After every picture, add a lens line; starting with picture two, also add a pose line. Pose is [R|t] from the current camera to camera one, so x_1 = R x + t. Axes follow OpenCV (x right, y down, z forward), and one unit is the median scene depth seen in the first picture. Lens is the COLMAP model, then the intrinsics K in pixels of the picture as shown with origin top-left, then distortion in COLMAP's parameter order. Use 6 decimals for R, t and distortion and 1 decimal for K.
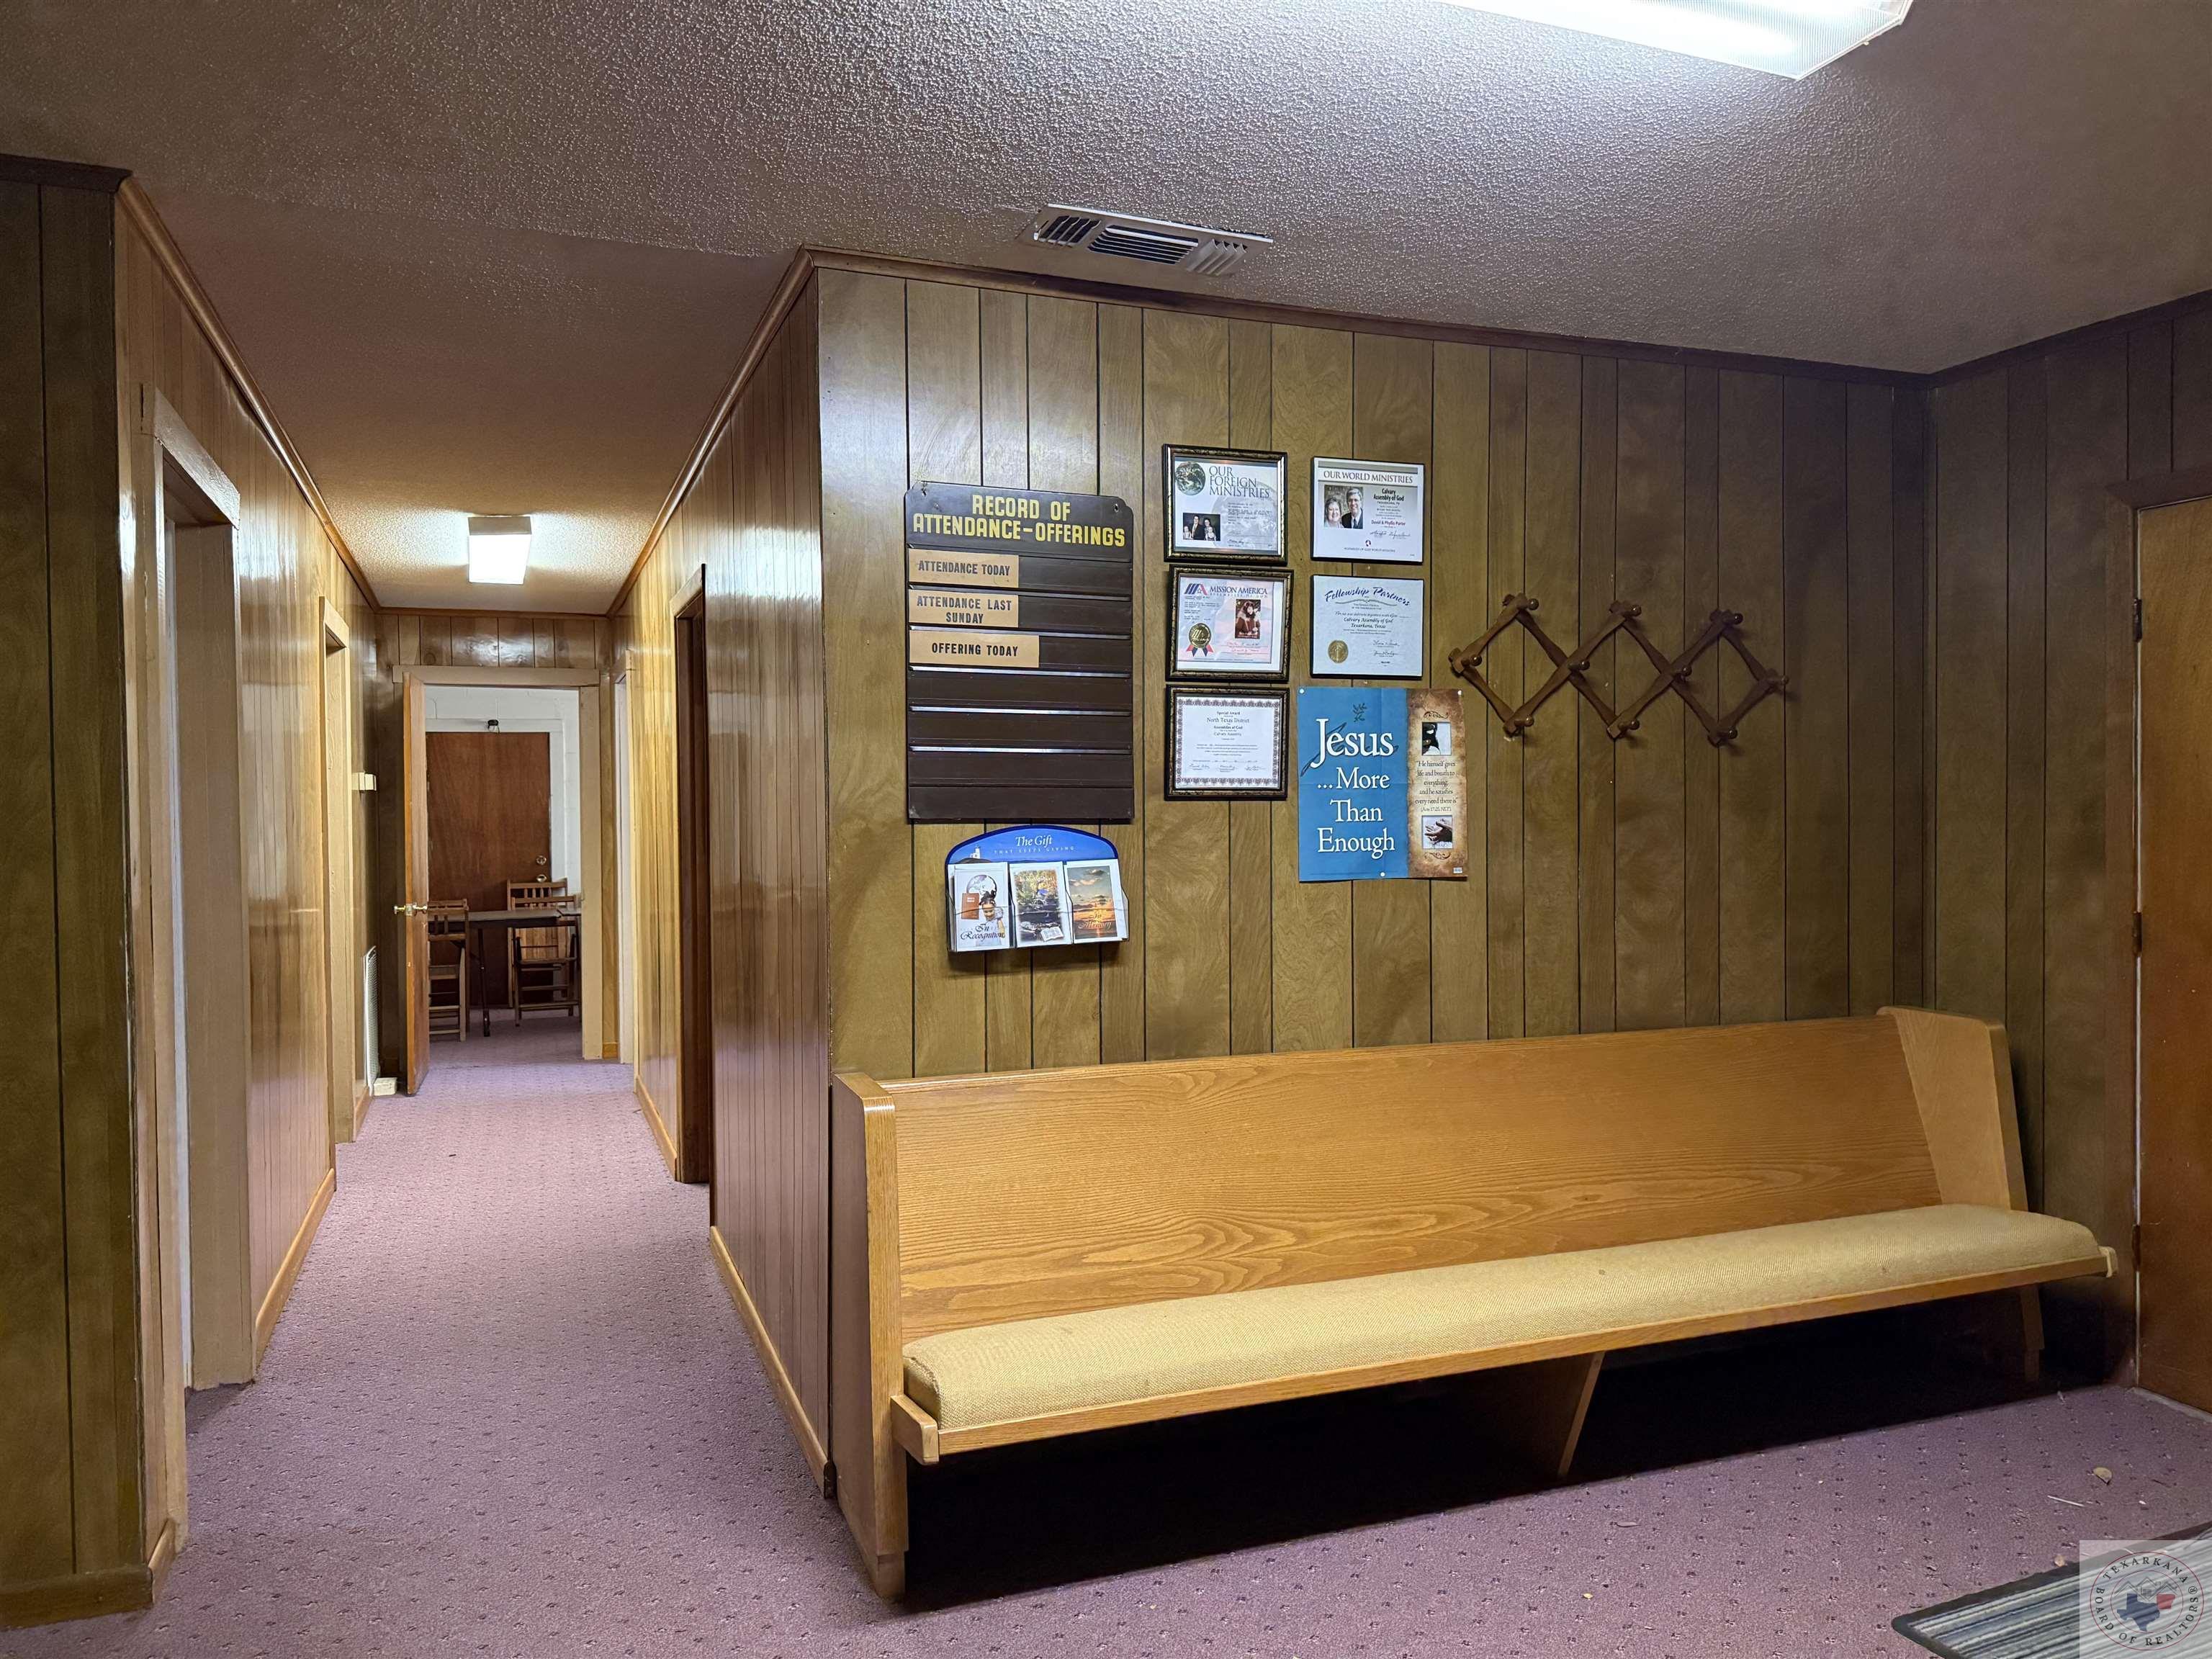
lens RADIAL K [[1540.8, 0, 1106.0], [0, 1540.8, 829.5], [0, 0, 1]] dist [0.148785, -0.001489]
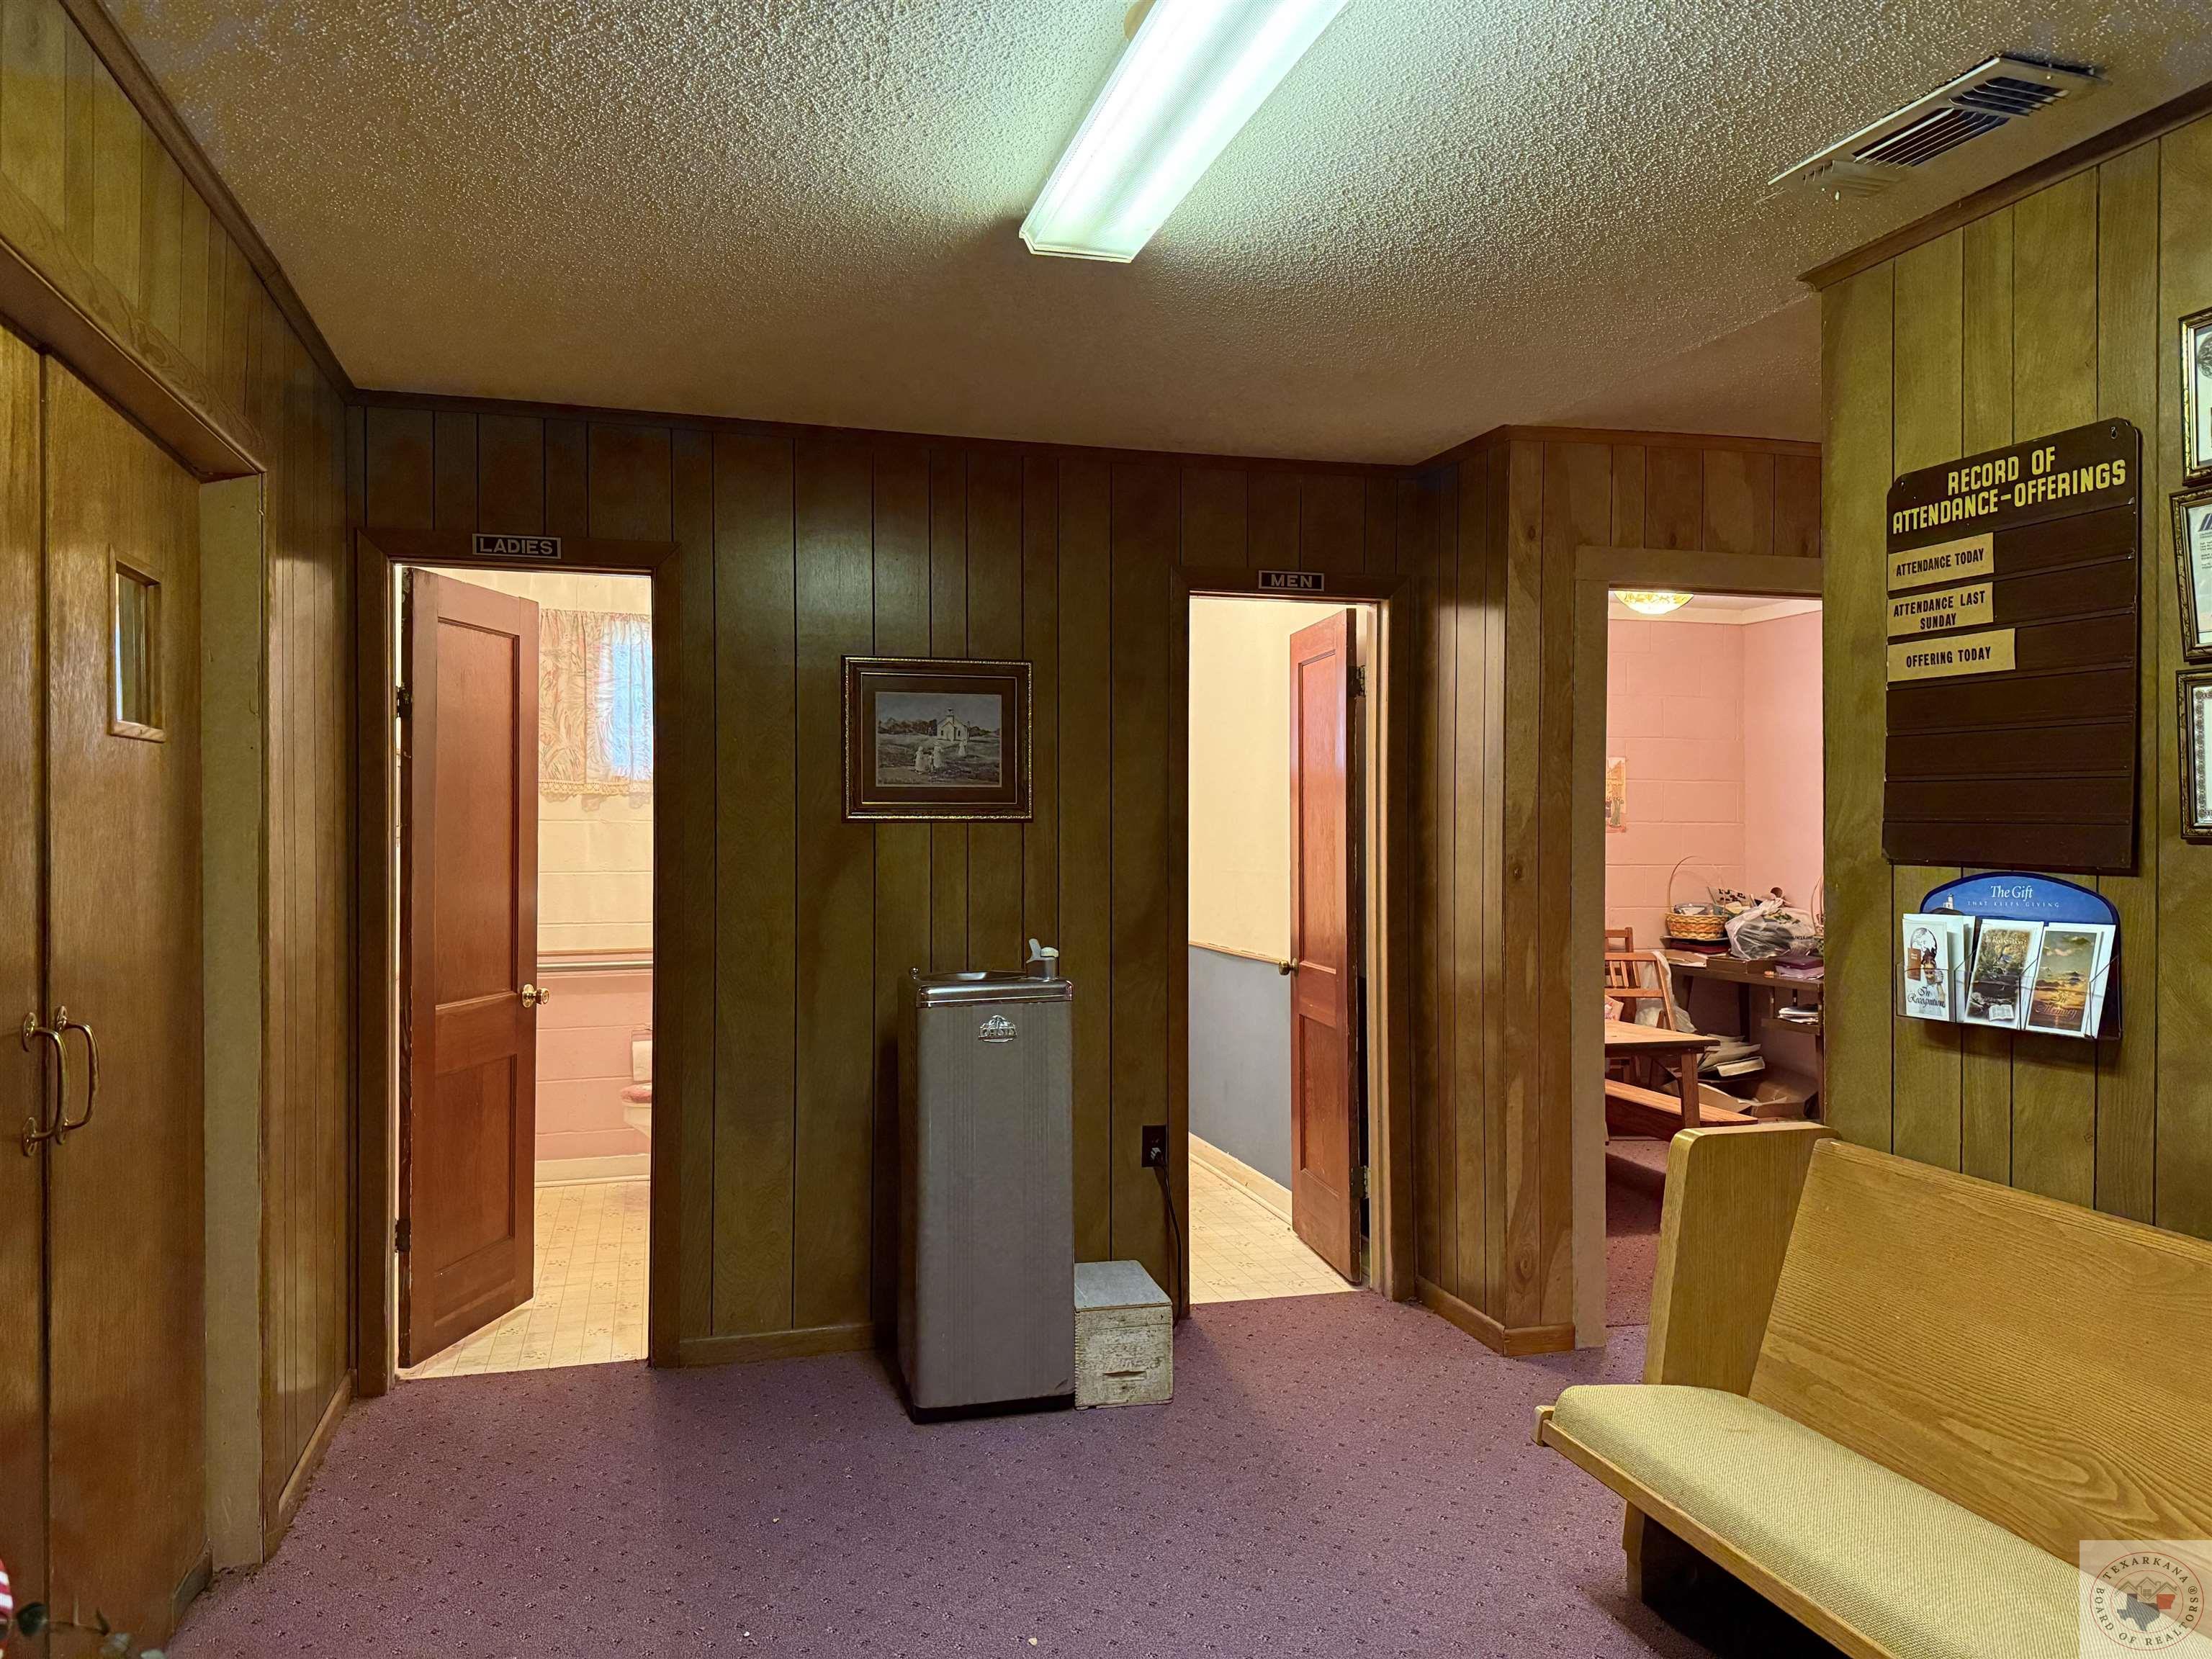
lens RADIAL K [[1559.9, 0, 1106.0], [0, 1559.9, 829.5], [0, 0, 1]] dist [0.047543, -0.056153]
pose [[-0.087562, 0.009660, -0.996112, 0.790832], [-0.021733, 0.999696, 0.011605, -0.023674], [0.995922, 0.022665, -0.087325, 0.619520]]
